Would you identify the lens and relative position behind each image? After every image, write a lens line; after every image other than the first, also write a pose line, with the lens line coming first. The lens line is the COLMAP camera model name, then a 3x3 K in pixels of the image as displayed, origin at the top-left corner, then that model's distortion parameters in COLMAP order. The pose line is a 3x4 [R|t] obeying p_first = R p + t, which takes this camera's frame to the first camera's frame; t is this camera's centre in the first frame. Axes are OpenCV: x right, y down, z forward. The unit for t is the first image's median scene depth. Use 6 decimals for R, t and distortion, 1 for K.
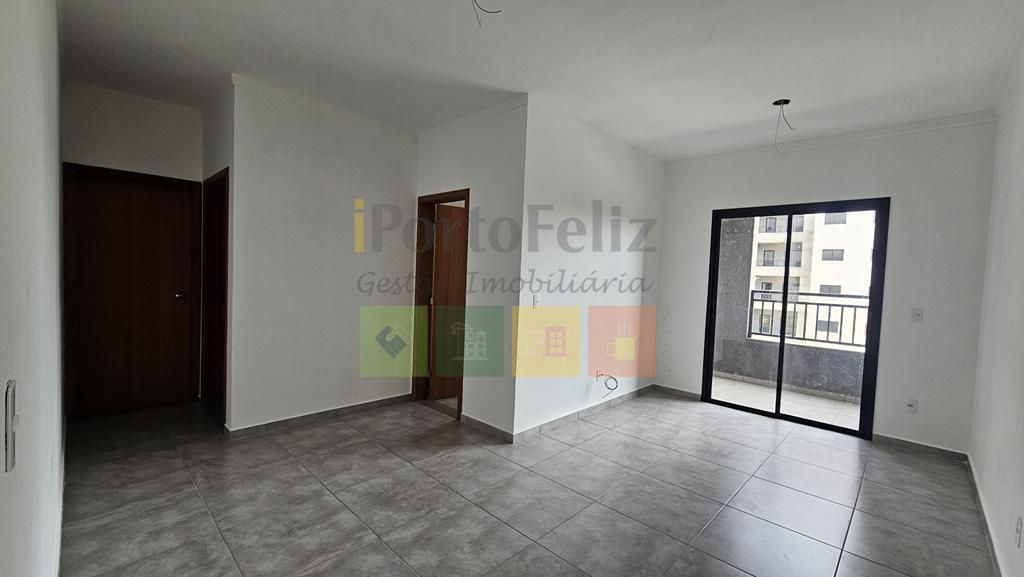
lens RADIAL K [[420.5, 0, 510.5], [0, 420.5, 284.3], [0, 0, 1]] dist [-0.002295, 0.000050]
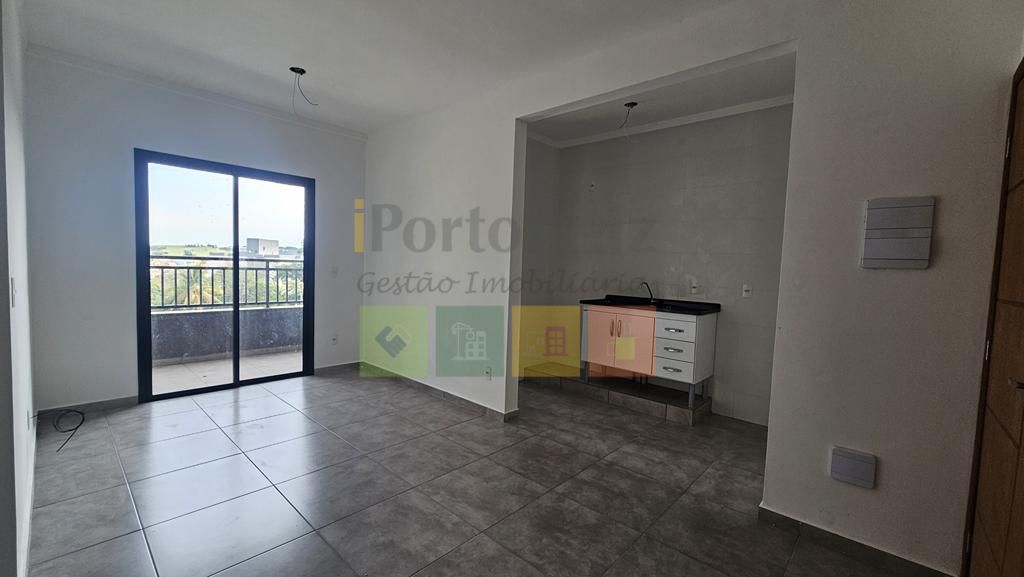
lens RADIAL K [[420.5, 0, 509.2], [0, 420.5, 290.1], [0, 0, 1]] dist [-0.002295, 0.000050]
pose [[-0.009182, -0.108717, 0.994030, -0.329390], [-0.007757, 0.994050, 0.108647, -0.018674], [-0.999928, -0.006713, -0.009971, 0.382903]]
